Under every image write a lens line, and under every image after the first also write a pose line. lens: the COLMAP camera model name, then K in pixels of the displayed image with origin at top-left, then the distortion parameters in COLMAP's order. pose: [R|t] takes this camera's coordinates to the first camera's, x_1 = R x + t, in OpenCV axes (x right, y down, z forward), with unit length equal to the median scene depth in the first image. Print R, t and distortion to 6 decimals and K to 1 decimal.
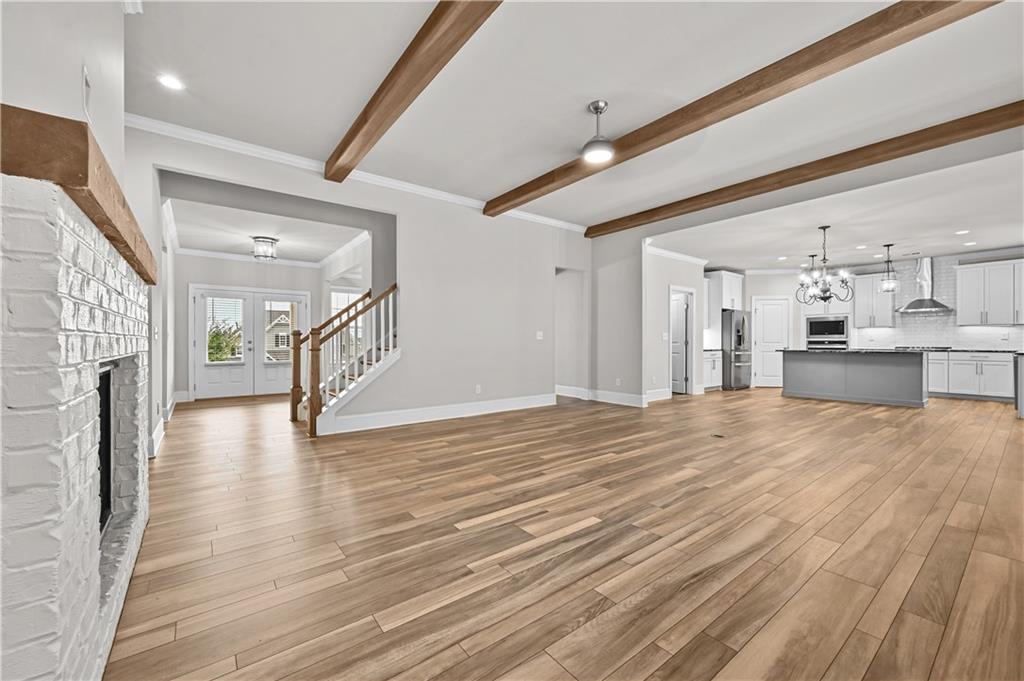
lens RADIAL K [[406.8, 0, 514.5], [0, 406.8, 341.9], [0, 0, 1]] dist [0.000804, 0.000181]
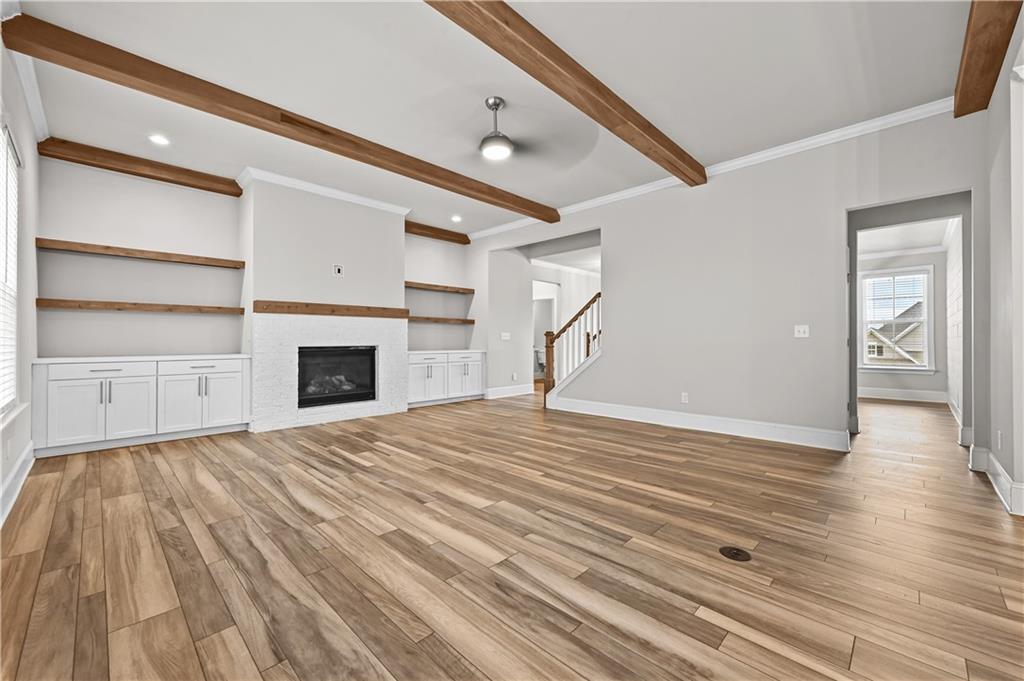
lens RADIAL K [[406.8, 0, 515.0], [0, 406.8, 340.4], [0, 0, 1]] dist [0.000804, 0.000181]
pose [[0.141969, -0.002122, -0.989869, 1.280902], [0.000981, 0.999998, -0.002003, -0.002269], [0.989871, -0.000687, 0.141971, 0.981128]]
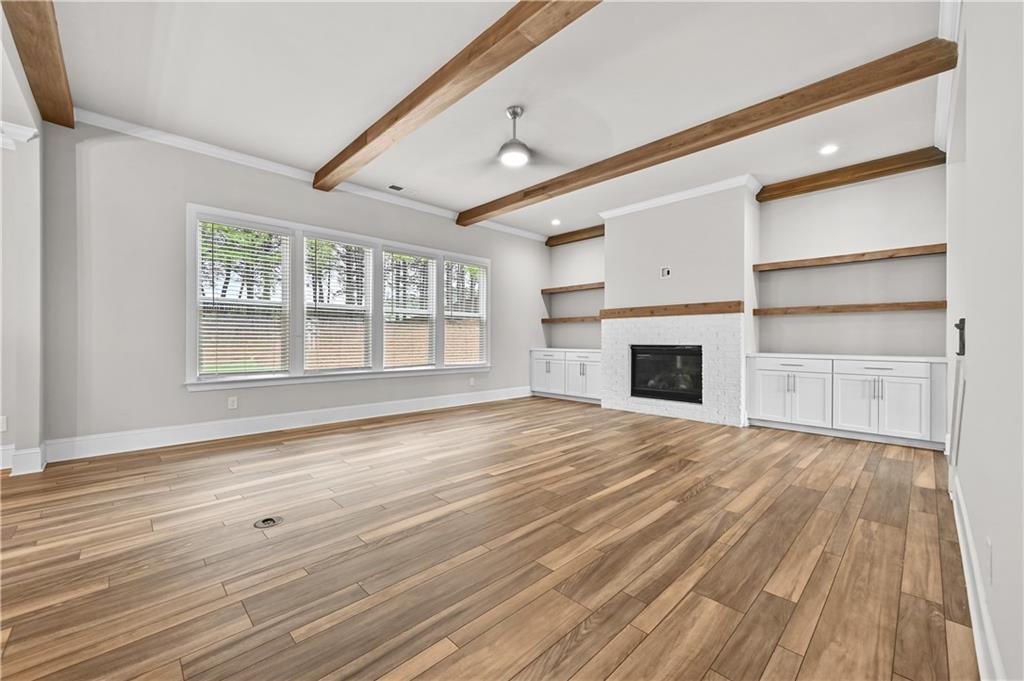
lens RADIAL K [[406.8, 0, 513.7], [0, 406.8, 339.9], [0, 0, 1]] dist [0.000804, 0.000181]
pose [[-0.992809, -0.001928, -0.119697, 0.357114], [-0.001742, 0.999997, -0.001654, -0.000090], [0.119700, -0.001433, -0.992809, 2.184721]]
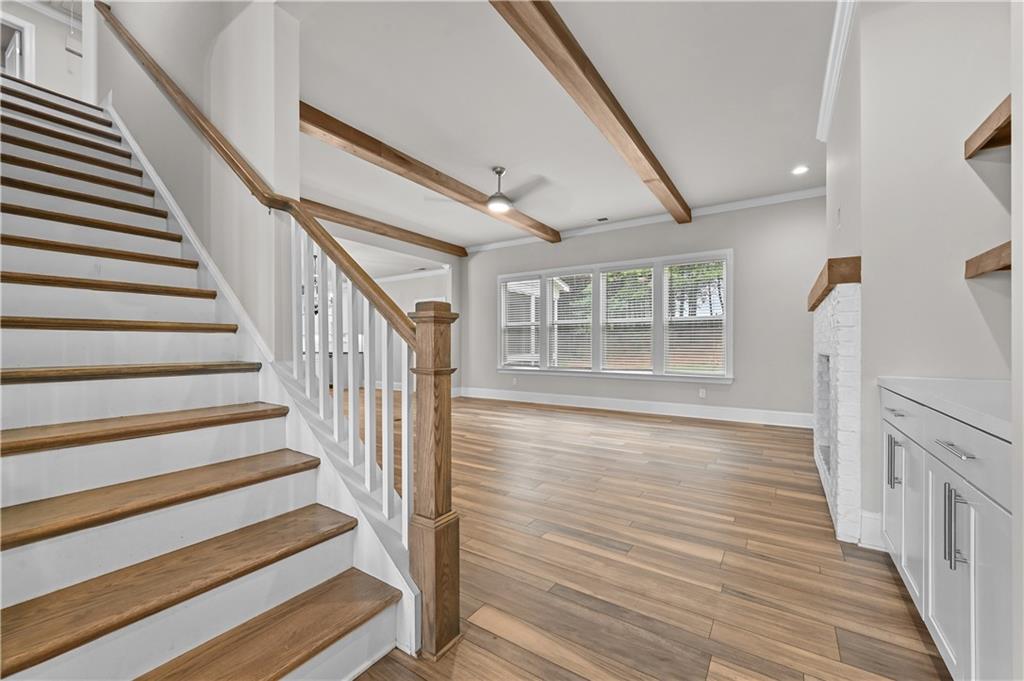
lens RADIAL K [[406.8, 0, 511.2], [0, 406.8, 347.4], [0, 0, 1]] dist [0.000804, 0.000181]
pose [[-0.308478, -0.000429, 0.951231, -1.168047], [-0.000388, 1.000000, 0.000326, 0.002062], [-0.951231, -0.000269, -0.308478, 1.491413]]
